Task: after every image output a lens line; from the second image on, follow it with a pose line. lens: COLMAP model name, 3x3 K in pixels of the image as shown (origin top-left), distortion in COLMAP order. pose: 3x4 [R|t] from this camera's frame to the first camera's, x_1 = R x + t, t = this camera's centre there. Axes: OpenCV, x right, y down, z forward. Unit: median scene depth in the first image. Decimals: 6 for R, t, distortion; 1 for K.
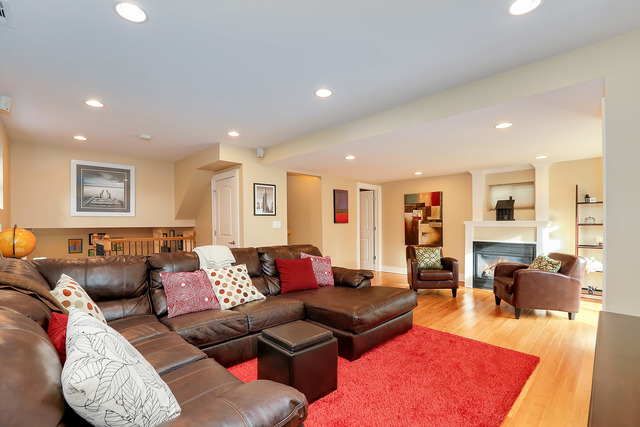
lens RADIAL K [[290.5, 0, 321.8], [0, 290.5, 219.2], [0, 0, 1]] dist [-0.027826, 0.000559]
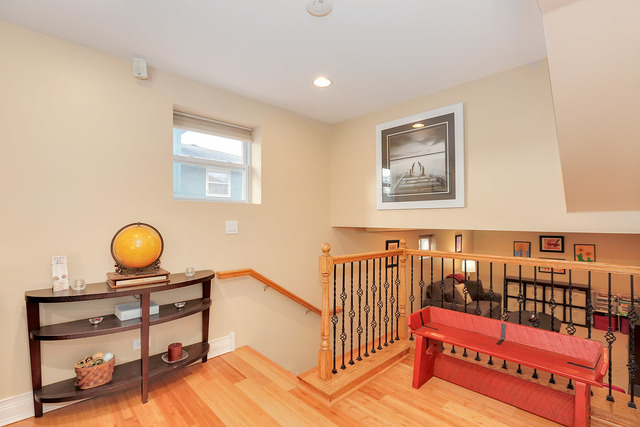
lens RADIAL K [[302.1, 0, 320.0], [0, 302.1, 213.5], [0, 0, 1]] dist [-0.001867, -0.000067]
pose [[-0.012427, -0.013439, -0.999832, -0.150862], [0.014715, 0.999799, -0.013622, 0.005402], [0.999814, -0.014882, -0.012227, 0.796190]]
